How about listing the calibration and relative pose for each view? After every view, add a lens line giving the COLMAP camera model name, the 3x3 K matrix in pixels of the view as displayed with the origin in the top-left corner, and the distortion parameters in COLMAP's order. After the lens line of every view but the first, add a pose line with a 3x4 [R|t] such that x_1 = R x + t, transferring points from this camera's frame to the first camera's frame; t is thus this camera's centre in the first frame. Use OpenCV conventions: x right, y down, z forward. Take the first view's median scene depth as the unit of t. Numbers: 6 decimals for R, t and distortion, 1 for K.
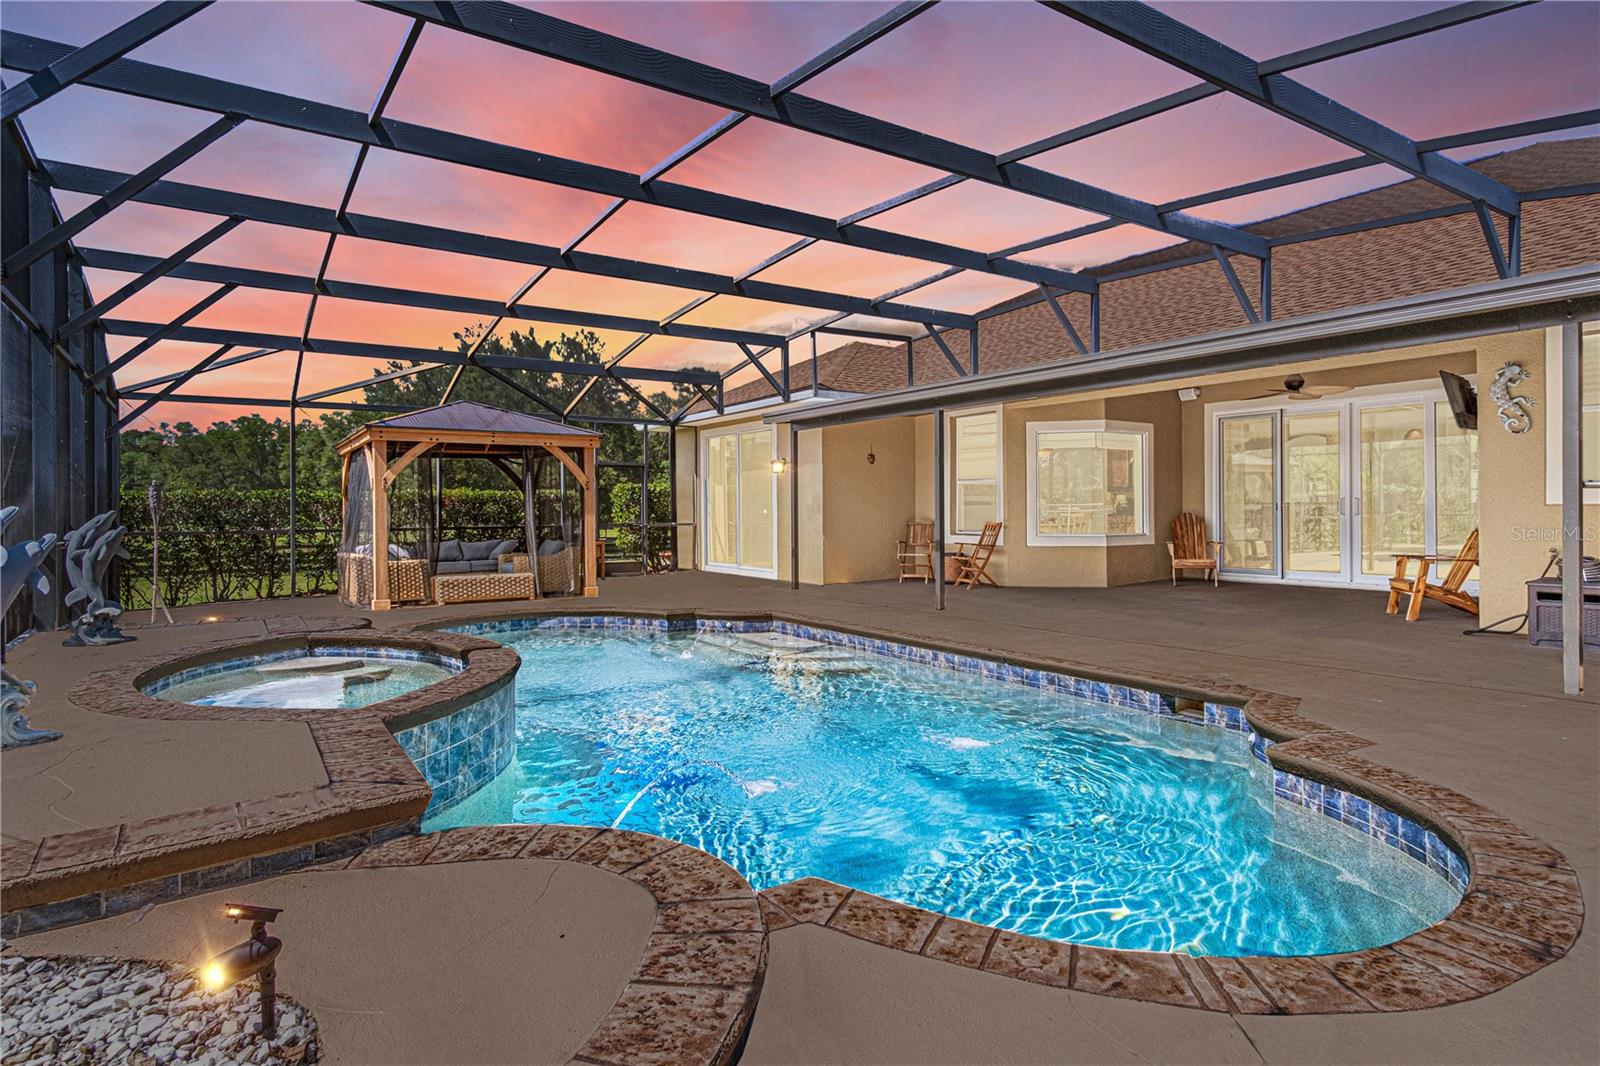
lens RADIAL K [[876.7, 0, 799.2], [0, 876.7, 514.5], [0, 0, 1]] dist [0.000680, -0.000435]
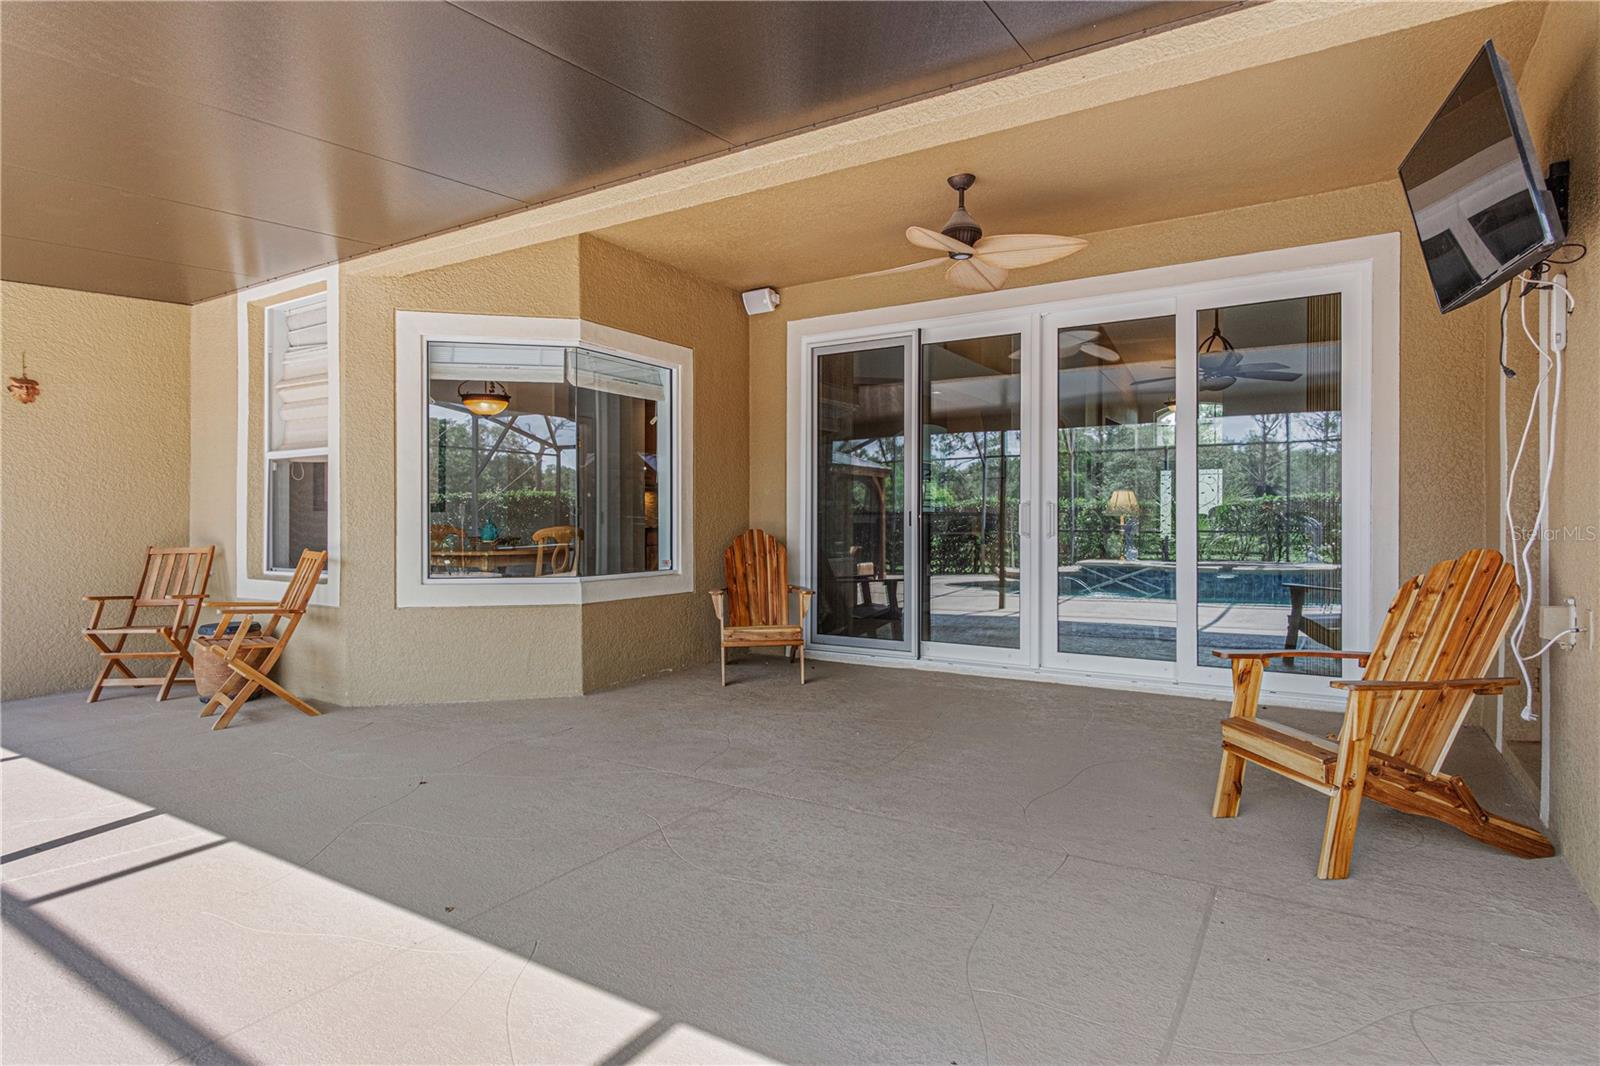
lens RADIAL K [[876.7, 0, 799.2], [0, 876.7, 514.5], [0, 0, 1]] dist [0.000680, -0.000435]
pose [[0.908207, 0.011491, 0.418363, 0.266811], [-0.008035, 0.999917, -0.010022, -0.006096], [-0.418443, 0.005740, 0.908225, 0.554793]]
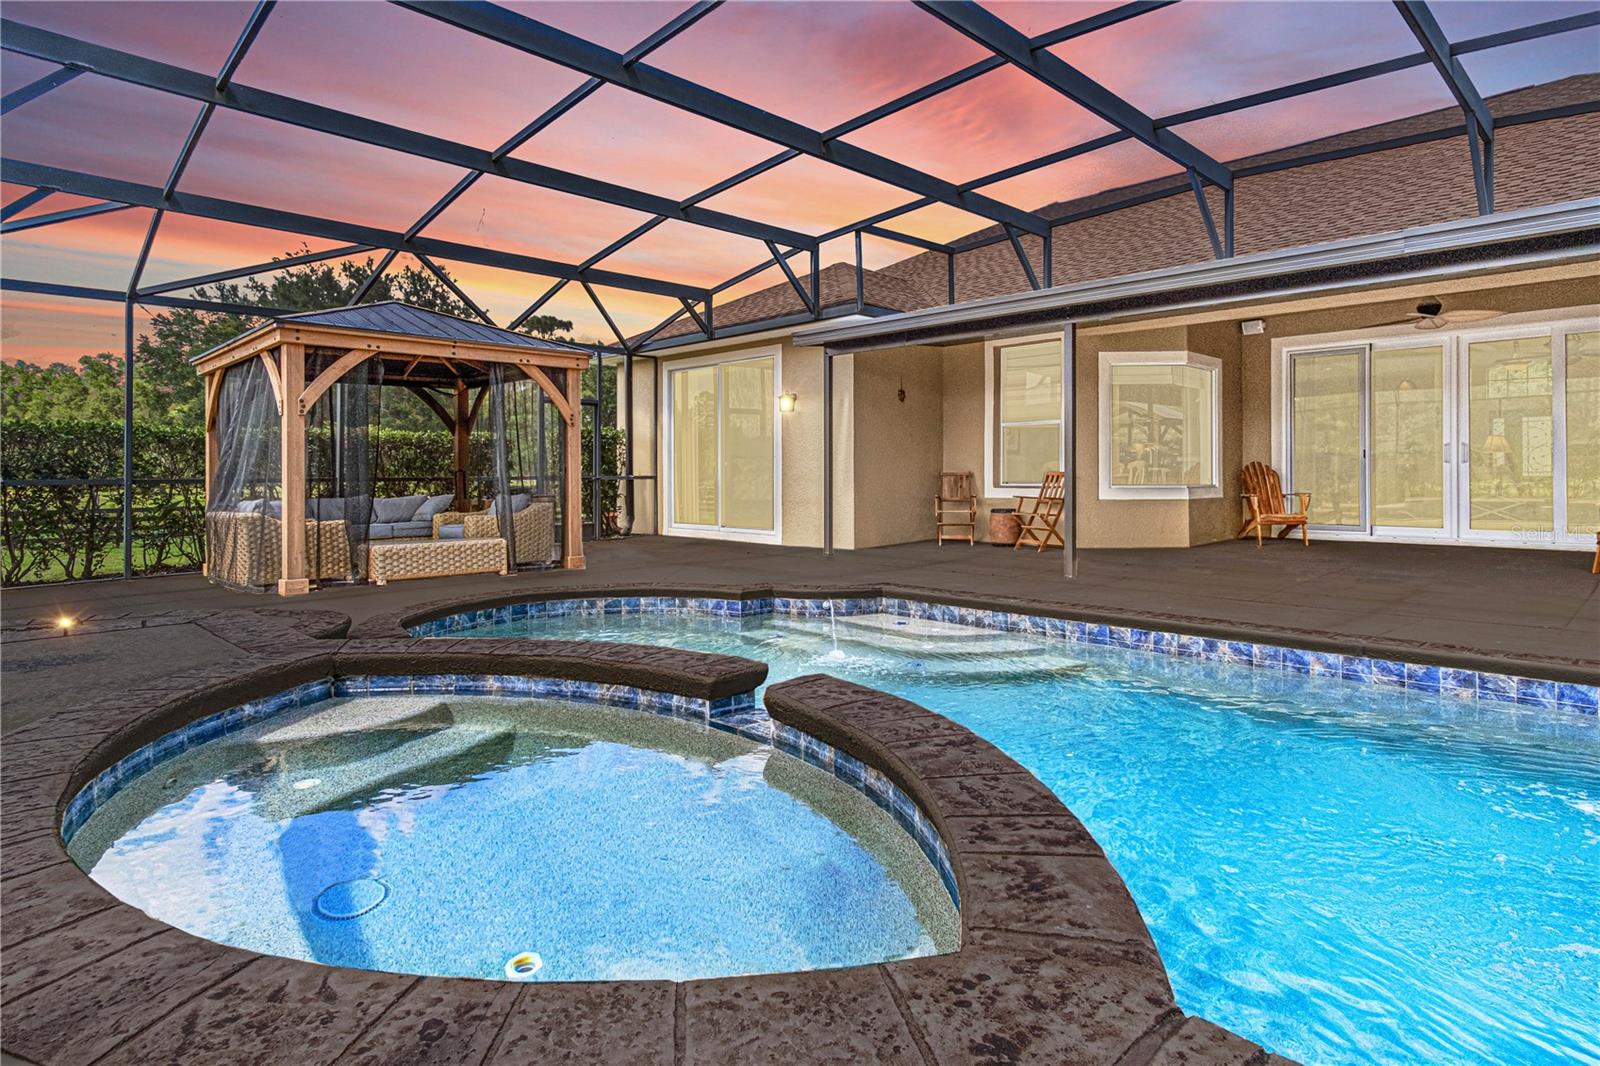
lens RADIAL K [[881.2, 0, 764.3], [0, 881.2, 474.1], [0, 0, 1]] dist [0.001378, 0.001020]
pose [[0.984984, 0.001885, 0.172635, -0.204432], [-0.000550, 0.999970, -0.007778, 0.018335], [-0.172644, 0.007566, 0.984955, 0.229005]]
